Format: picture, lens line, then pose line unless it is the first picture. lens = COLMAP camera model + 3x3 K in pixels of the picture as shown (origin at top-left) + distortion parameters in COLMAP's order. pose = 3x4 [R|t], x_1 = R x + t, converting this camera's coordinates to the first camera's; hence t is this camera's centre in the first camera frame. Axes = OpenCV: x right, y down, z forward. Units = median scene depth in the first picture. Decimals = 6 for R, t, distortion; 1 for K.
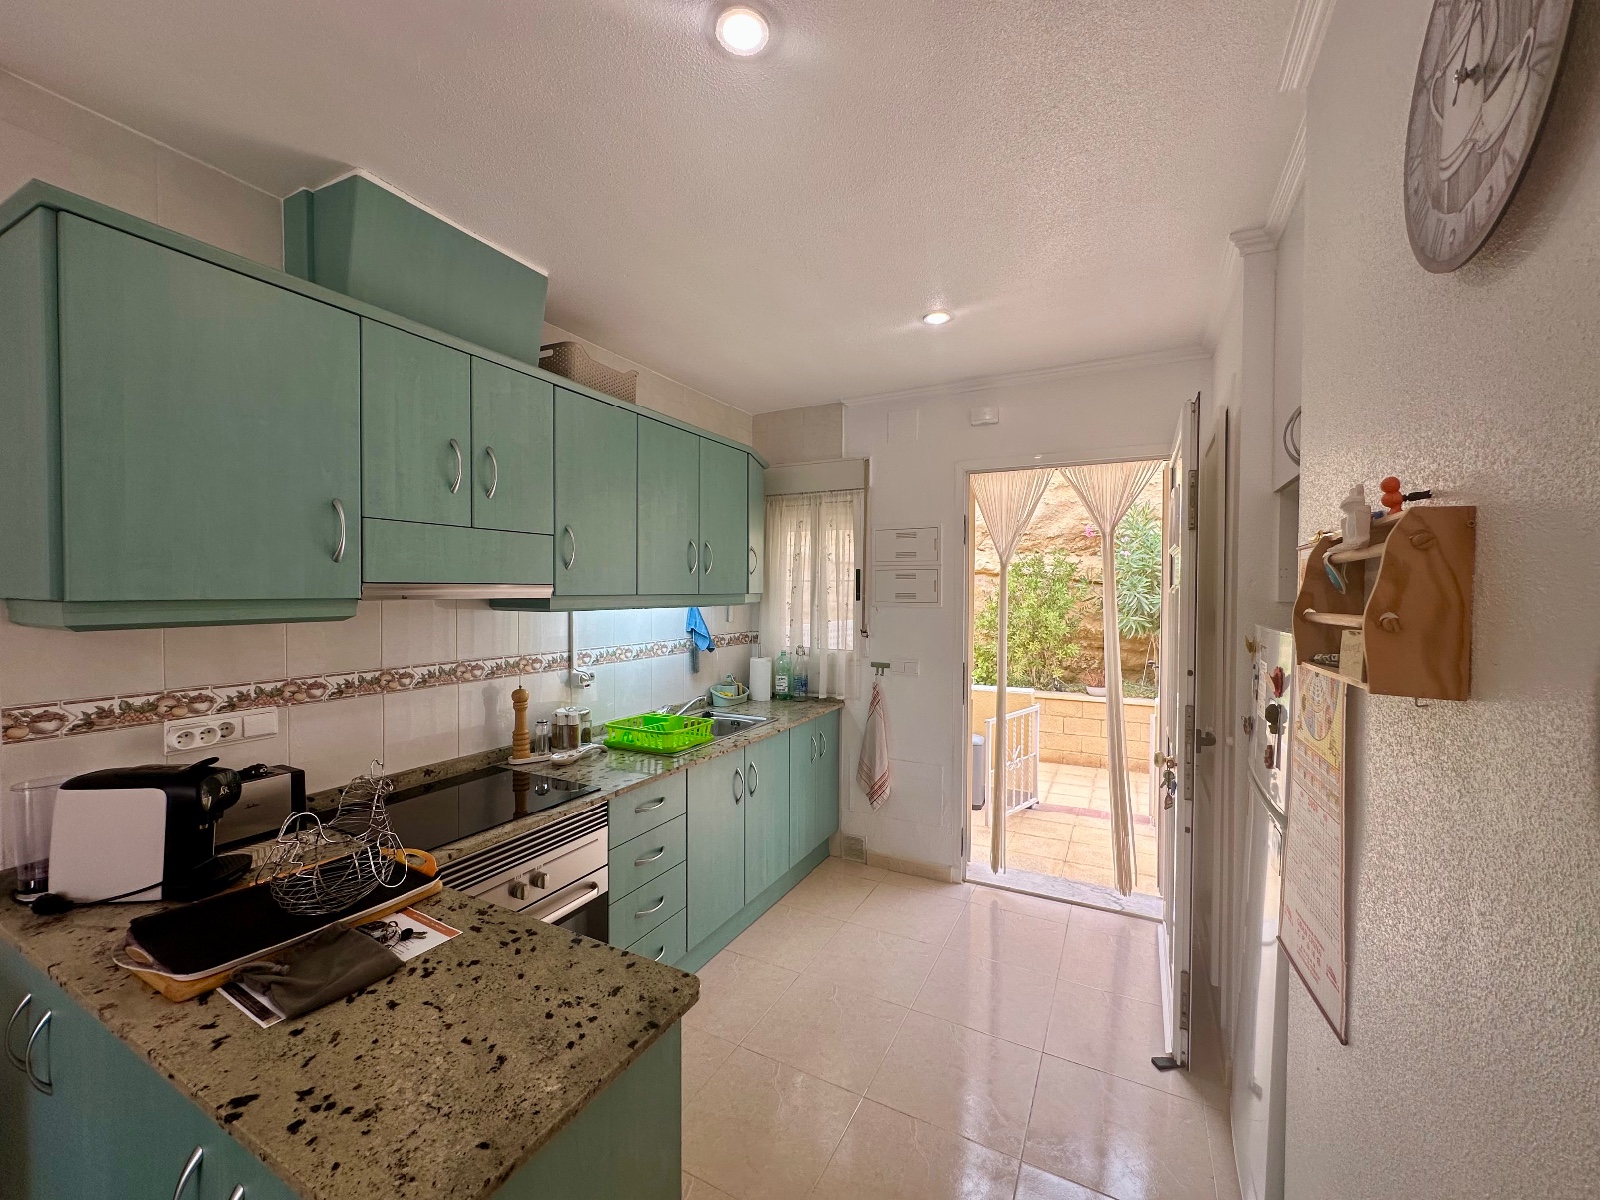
lens RADIAL K [[642.7, 0, 806.2], [0, 642.7, 598.9], [0, 0, 1]] dist [0.001931, 0.000252]
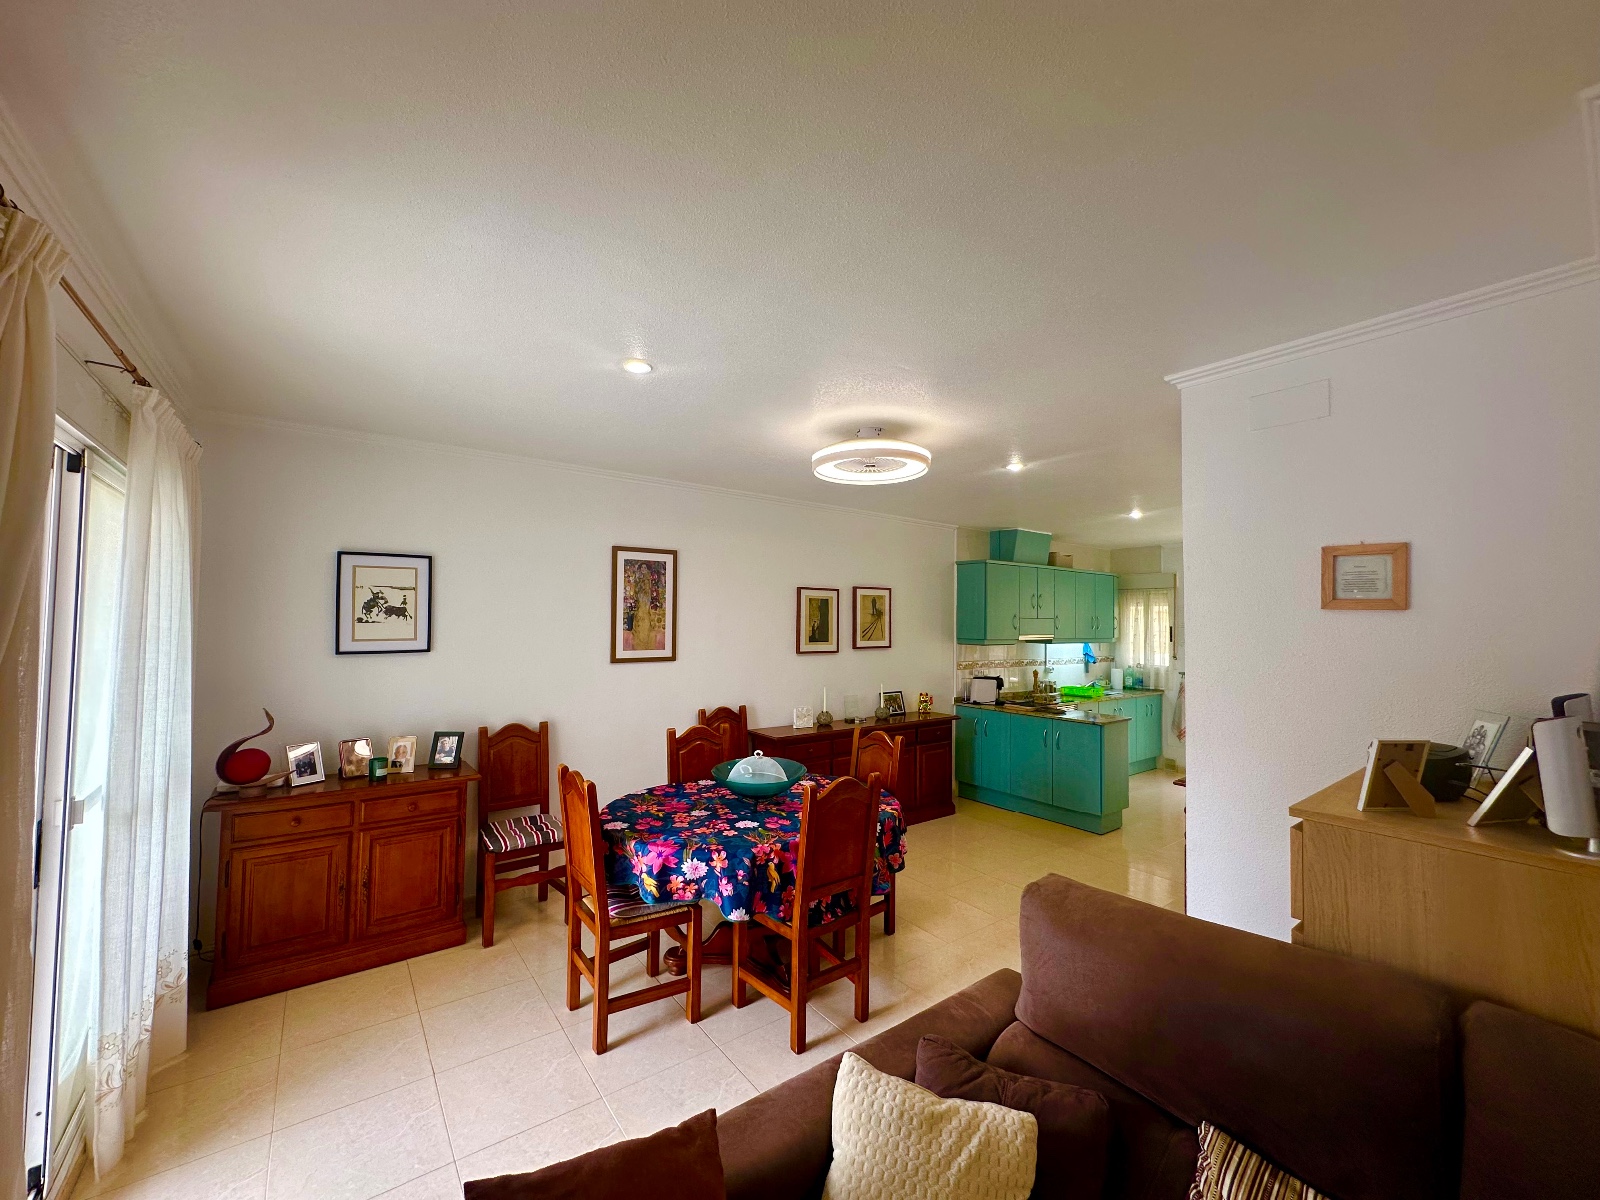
lens RADIAL K [[642.7, 0, 792.3], [0, 642.7, 601.1], [0, 0, 1]] dist [0.001931, 0.000252]
pose [[0.897399, -0.006164, -0.441176, -0.102956], [-0.015850, 0.998807, -0.046196, -0.014047], [0.440934, 0.048449, 0.896231, -1.448374]]
